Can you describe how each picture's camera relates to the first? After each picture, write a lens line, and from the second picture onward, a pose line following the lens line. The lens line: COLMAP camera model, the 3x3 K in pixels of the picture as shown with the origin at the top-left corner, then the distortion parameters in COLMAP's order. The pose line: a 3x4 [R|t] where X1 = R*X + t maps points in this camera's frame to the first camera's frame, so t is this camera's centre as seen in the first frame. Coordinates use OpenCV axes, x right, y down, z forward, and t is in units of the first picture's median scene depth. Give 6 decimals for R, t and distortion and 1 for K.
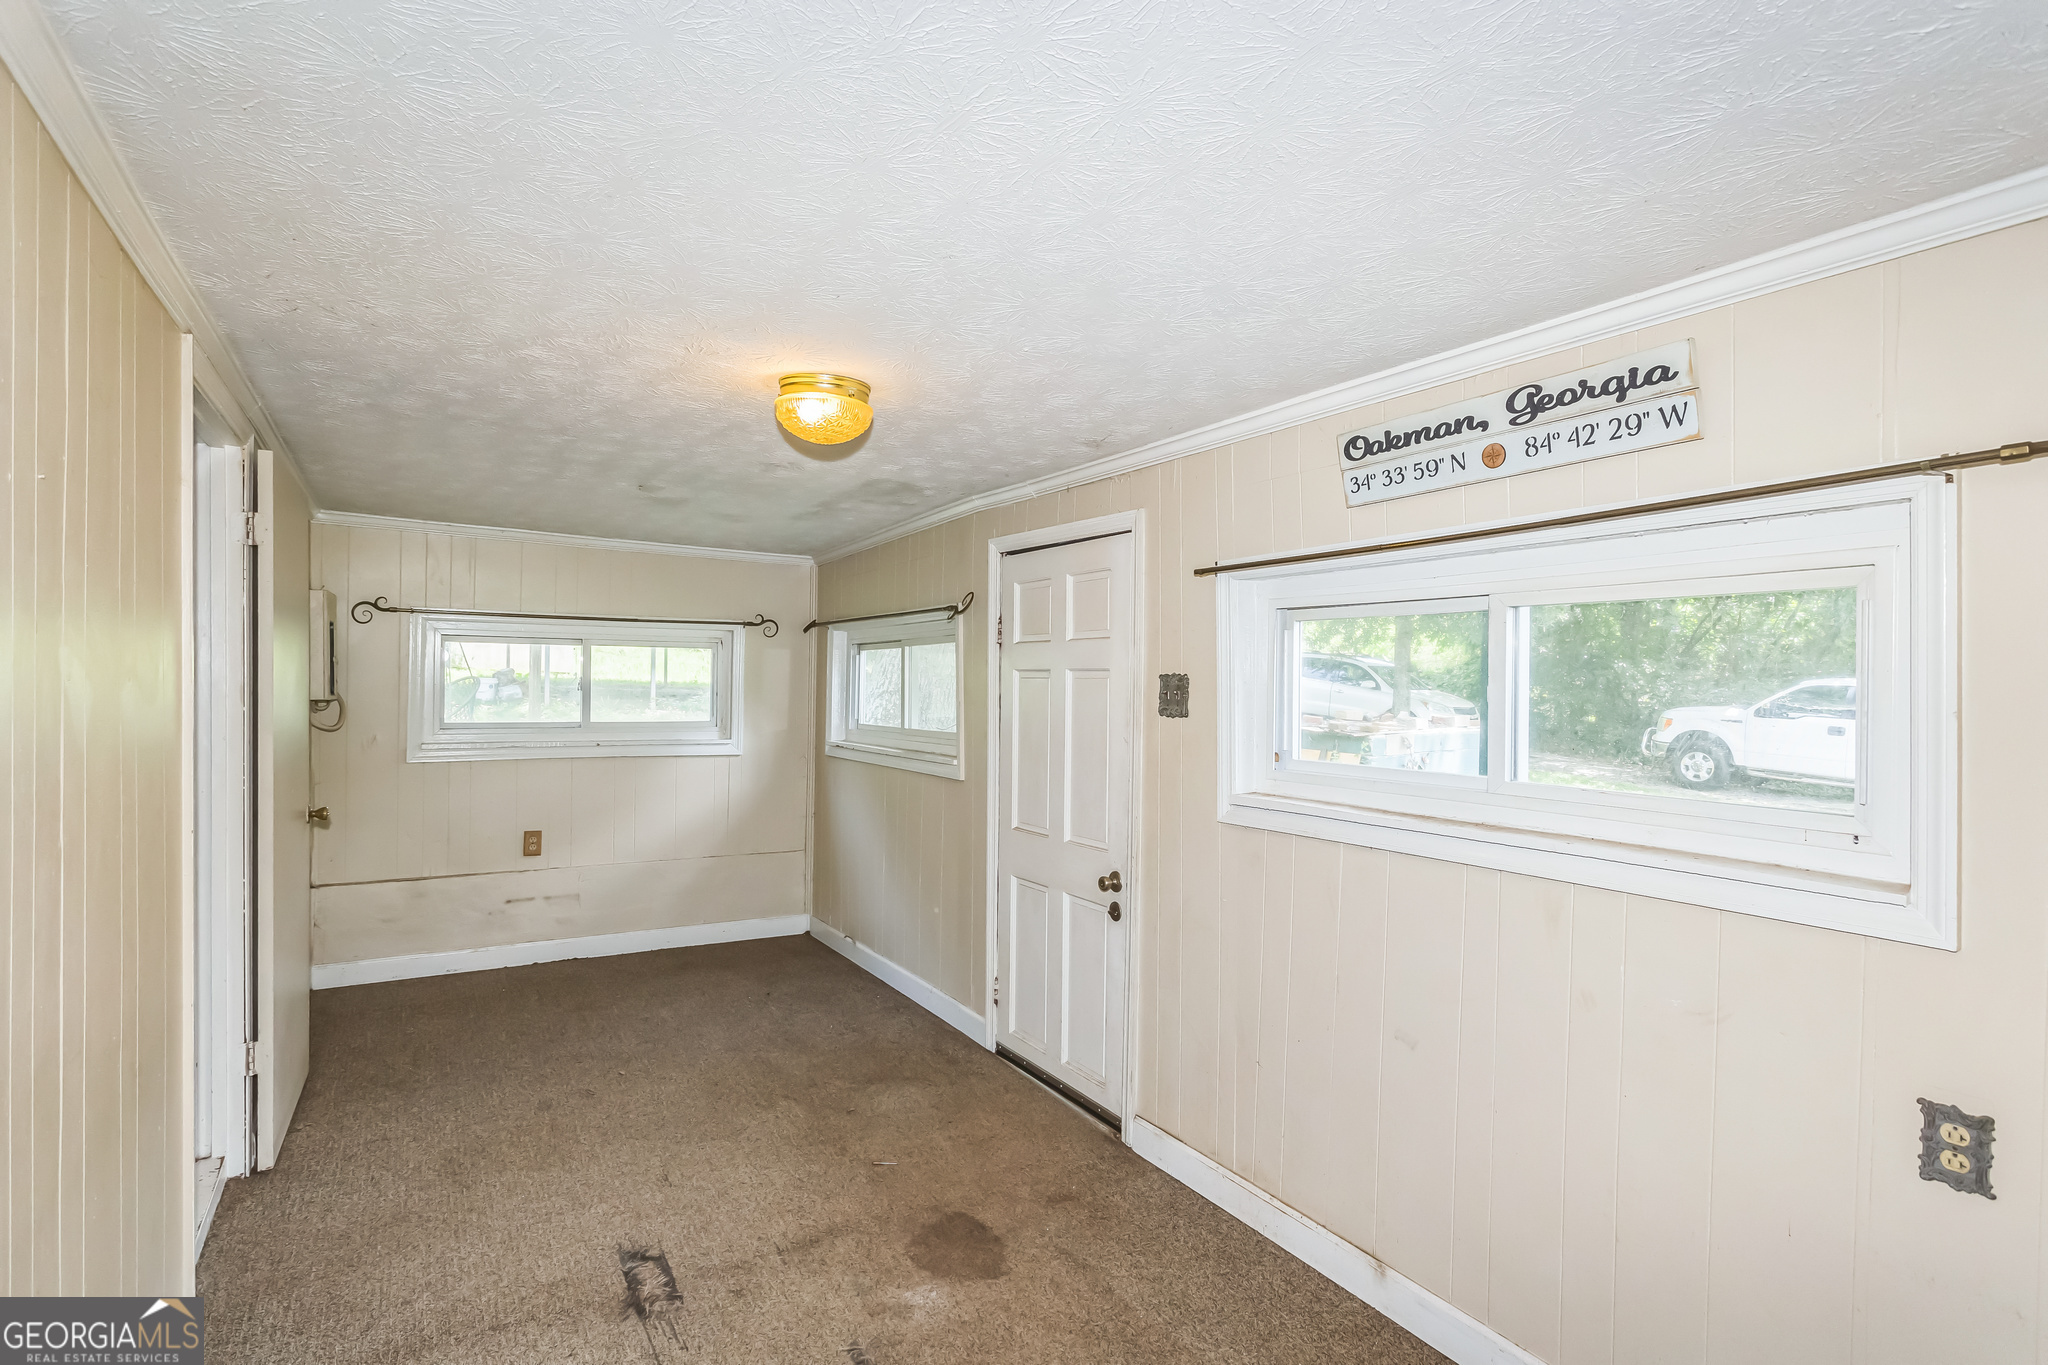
lens RADIAL K [[1015.4, 0, 1024.5], [0, 1015.4, 684.9], [0, 0, 1]] dist [-0.001192, -0.000019]
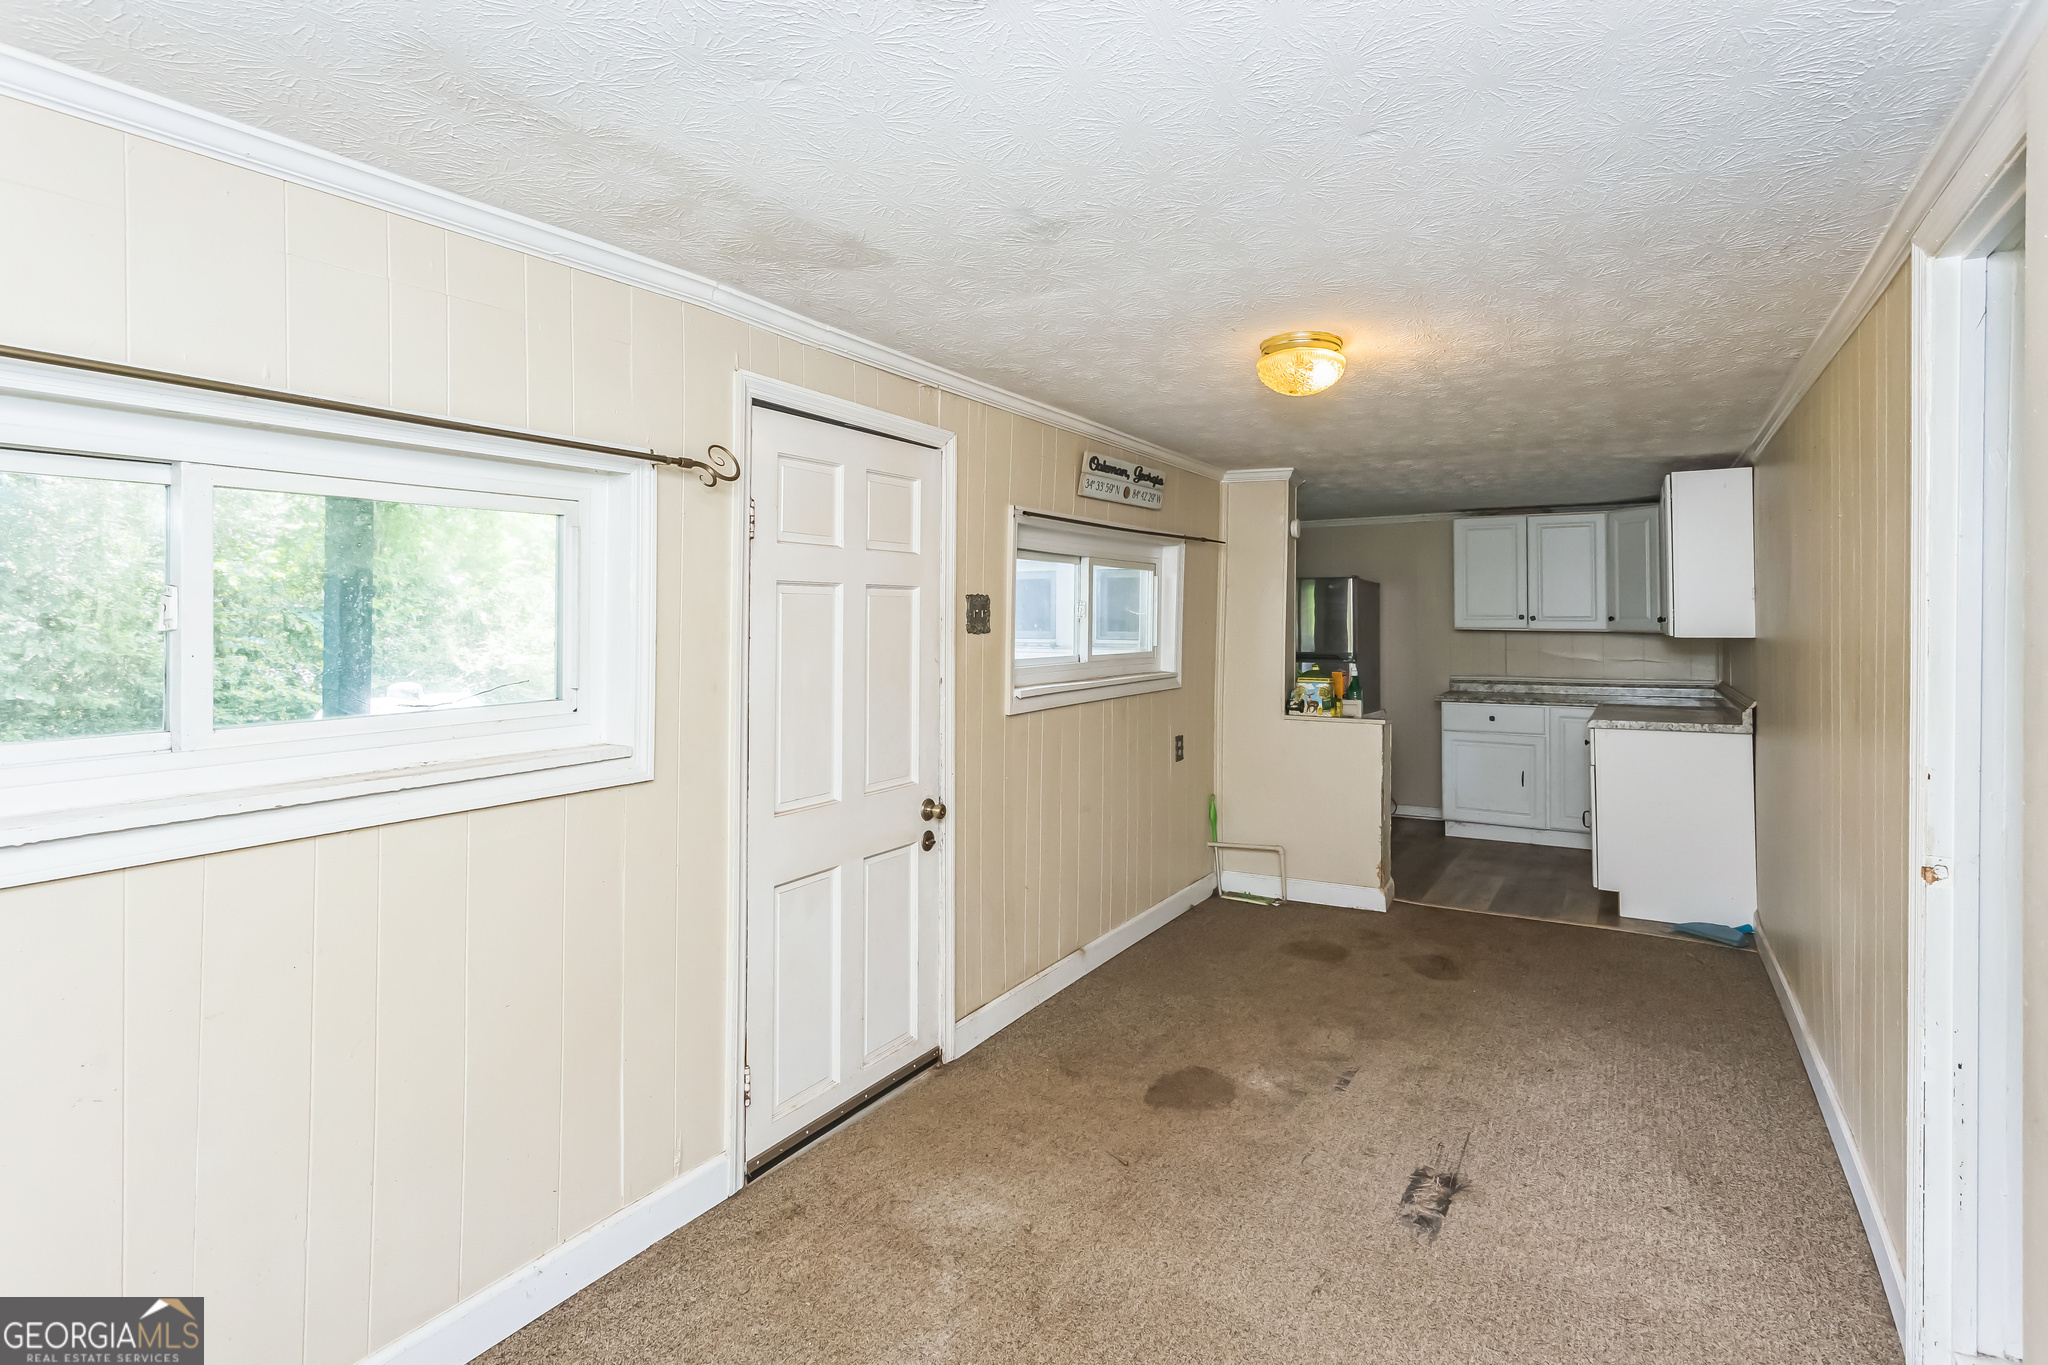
lens RADIAL K [[1015.4, 0, 1039.6], [0, 1015.4, 609.2], [0, 0, 1]] dist [-0.001192, -0.000019]
pose [[-0.473241, -0.006372, 0.880910, -0.888301], [-0.006257, 0.999973, 0.003872, 0.000497], [-0.880911, -0.003679, -0.473268, 1.508303]]
